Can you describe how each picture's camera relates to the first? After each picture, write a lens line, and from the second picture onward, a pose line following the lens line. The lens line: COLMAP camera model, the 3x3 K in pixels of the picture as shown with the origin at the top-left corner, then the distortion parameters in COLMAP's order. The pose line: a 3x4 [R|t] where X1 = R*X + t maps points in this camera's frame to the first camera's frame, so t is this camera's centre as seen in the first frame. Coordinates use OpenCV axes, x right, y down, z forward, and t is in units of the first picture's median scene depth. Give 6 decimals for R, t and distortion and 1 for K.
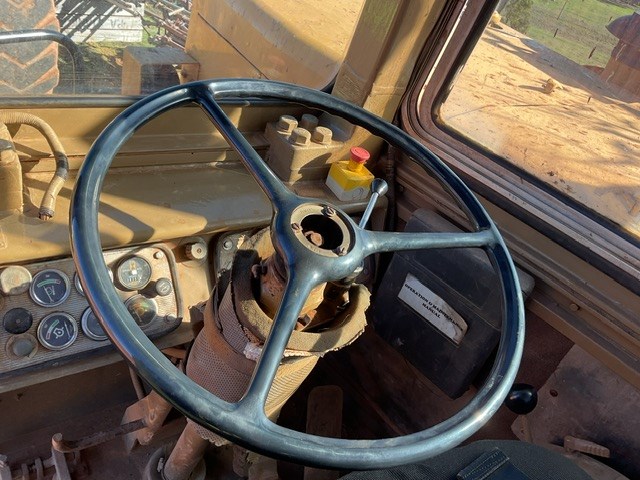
lens RADIAL K [[529.0, 0, 320.0], [0, 529.0, 240.0], [0, 0, 1]] dist [0.126022, -0.269532]
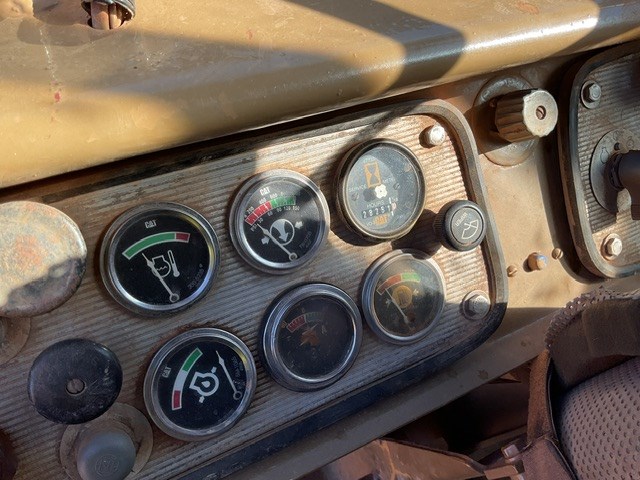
lens RADIAL K [[529.0, 0, 320.0], [0, 529.0, 240.0], [0, 0, 1]] dist [0.126022, -0.269532]
pose [[0.976044, -0.070986, -0.205668, -0.320841], [0.102849, 0.983530, 0.148630, 0.037672], [0.191730, -0.166222, 0.967269, 0.662721]]
